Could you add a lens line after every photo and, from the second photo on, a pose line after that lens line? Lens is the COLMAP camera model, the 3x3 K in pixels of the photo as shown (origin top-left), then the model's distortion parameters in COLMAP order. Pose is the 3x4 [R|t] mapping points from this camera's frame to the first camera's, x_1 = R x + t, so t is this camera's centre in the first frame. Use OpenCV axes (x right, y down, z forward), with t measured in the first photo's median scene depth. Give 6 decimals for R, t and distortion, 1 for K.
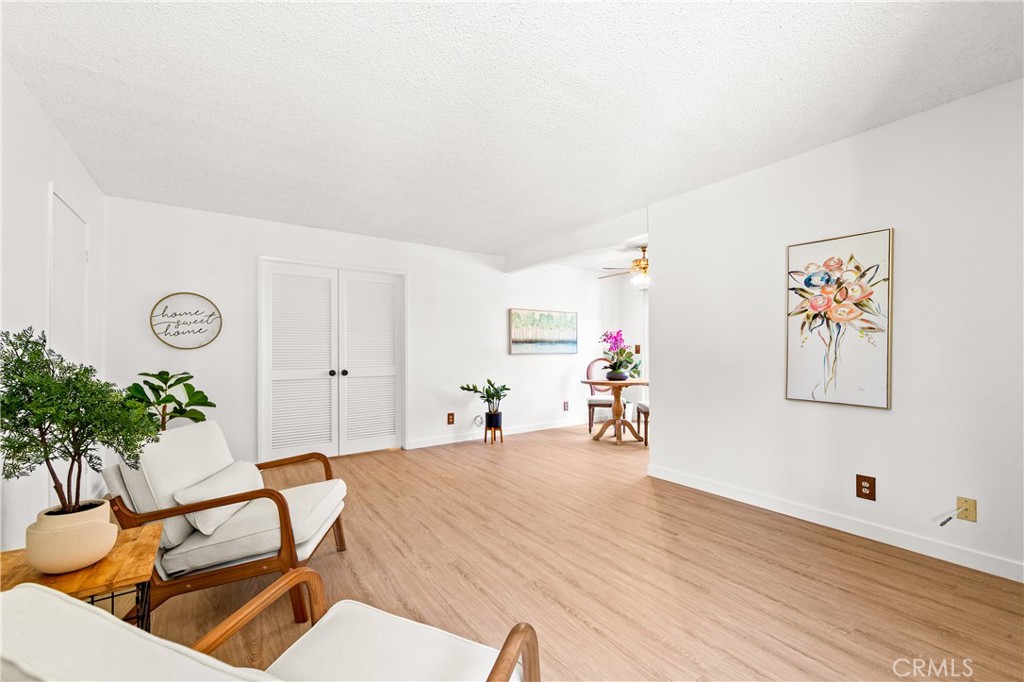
lens RADIAL K [[414.1, 0, 507.5], [0, 414.1, 352.3], [0, 0, 1]] dist [-0.000623, -0.000057]
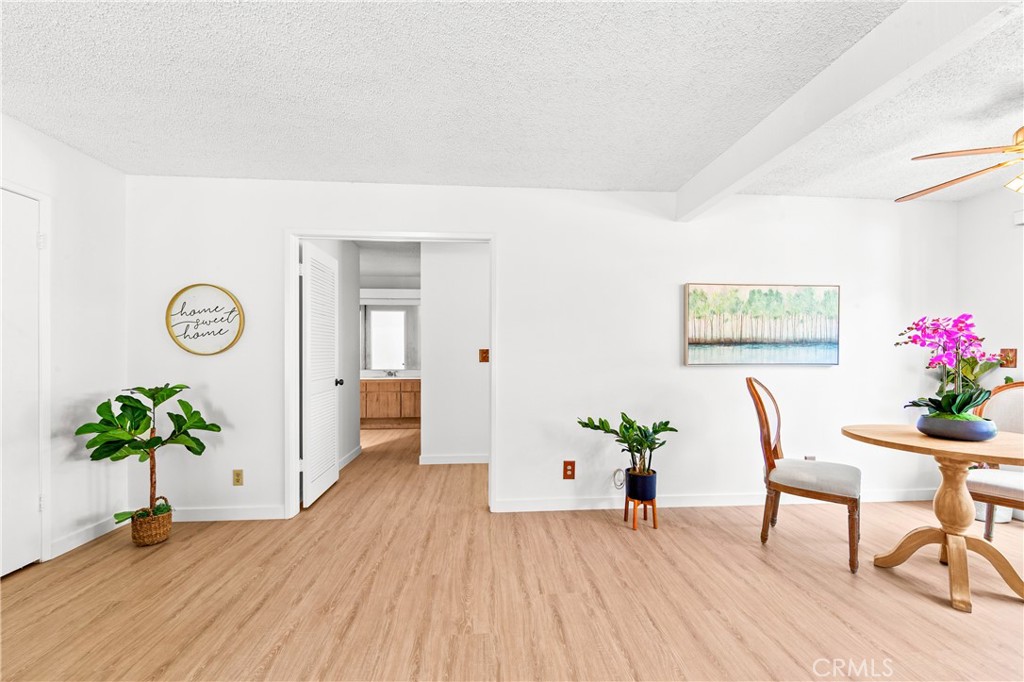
lens RADIAL K [[407.1, 0, 514.9], [0, 407.1, 353.1], [0, 0, 1]] dist [-0.002962, -0.000157]
pose [[0.860499, 0.011258, -0.509327, 0.098018], [-0.007579, 0.999928, 0.009297, -0.016738], [0.509395, -0.004140, 0.860523, 0.448298]]
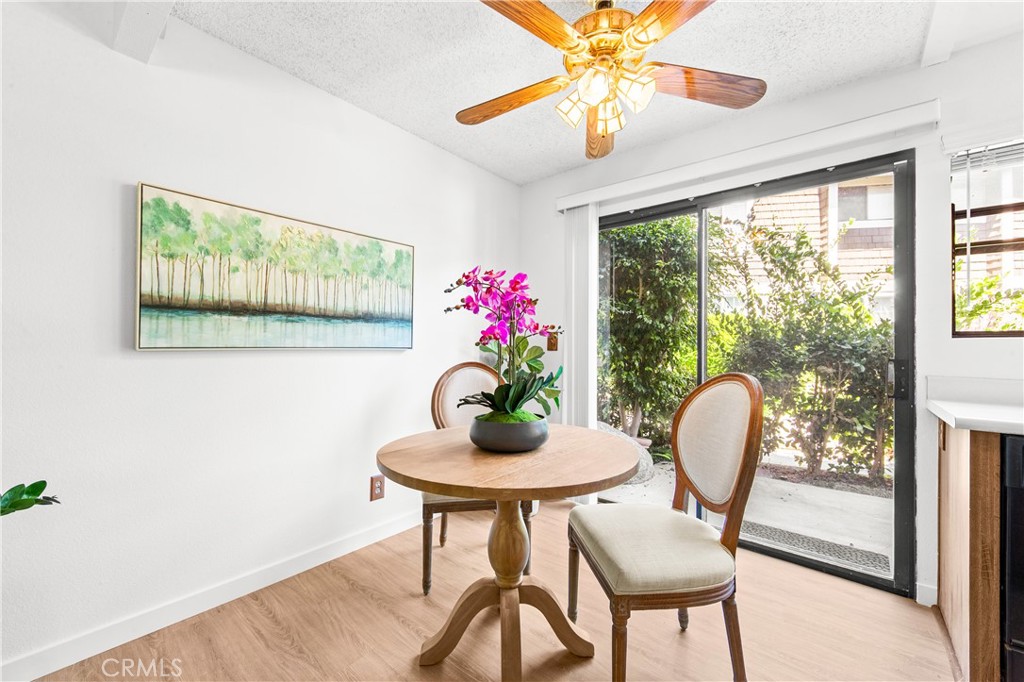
lens RADIAL K [[405.3, 0, 512.0], [0, 405.3, 341.0], [0, 0, 1]] dist [-0.000165, -0.000100]
pose [[0.964951, 0.017951, 0.261815, 0.196334], [-0.015116, 0.999803, -0.012840, -0.001412], [-0.261994, 0.008432, 0.965033, 0.743698]]
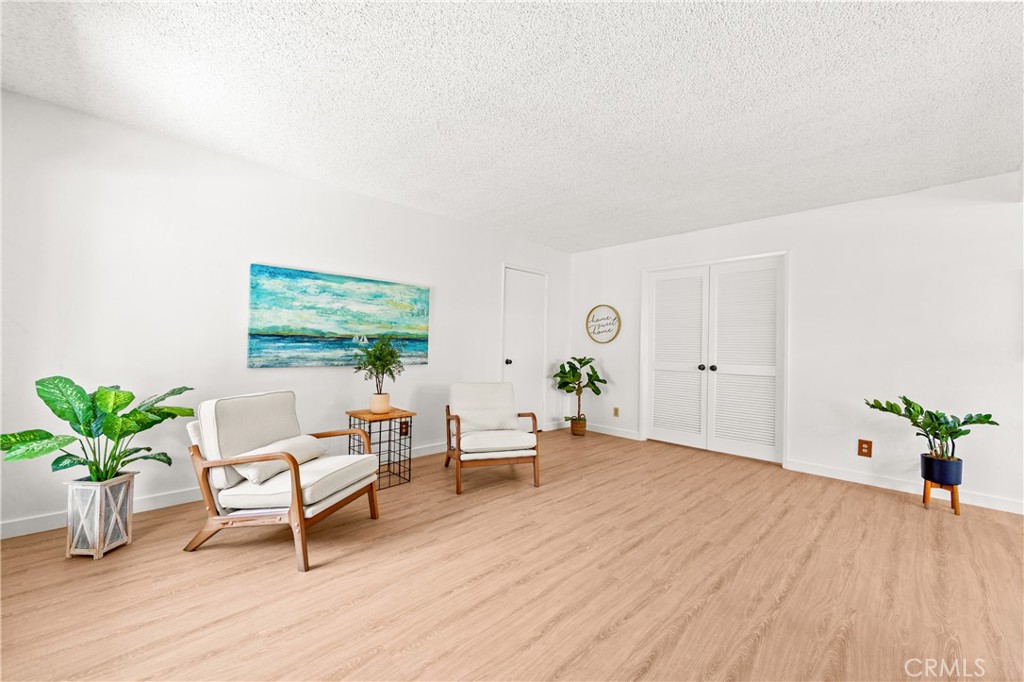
lens RADIAL K [[405.3, 0, 512.0], [0, 405.3, 341.0], [0, 0, 1]] dist [-0.000165, -0.000100]
pose [[0.161938, -0.001312, -0.986800, 0.430045], [-0.020660, 0.999775, -0.004720, -0.001057], [0.986585, 0.021151, 0.161875, 0.317579]]
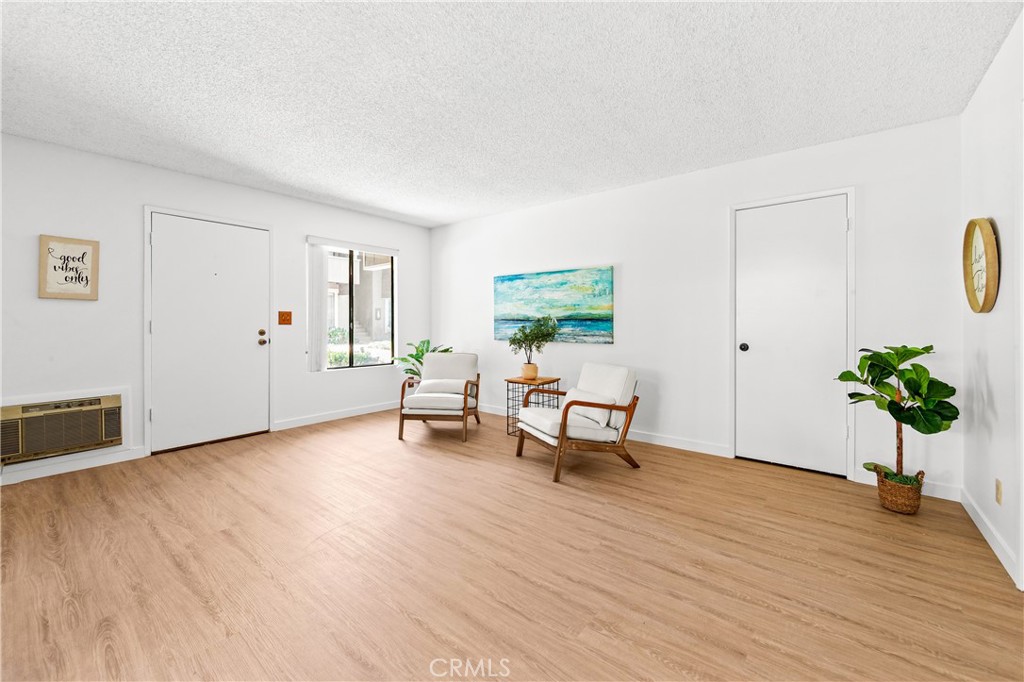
lens RADIAL K [[408.1, 0, 506.1], [0, 408.1, 322.9], [0, 0, 1]] dist [-0.001438, -0.000251]
pose [[-0.962611, 0.005834, -0.270824, 0.031748], [0.006042, 0.999982, 0.000065, 0.002266], [0.270820, -0.001574, -0.962629, 0.983772]]
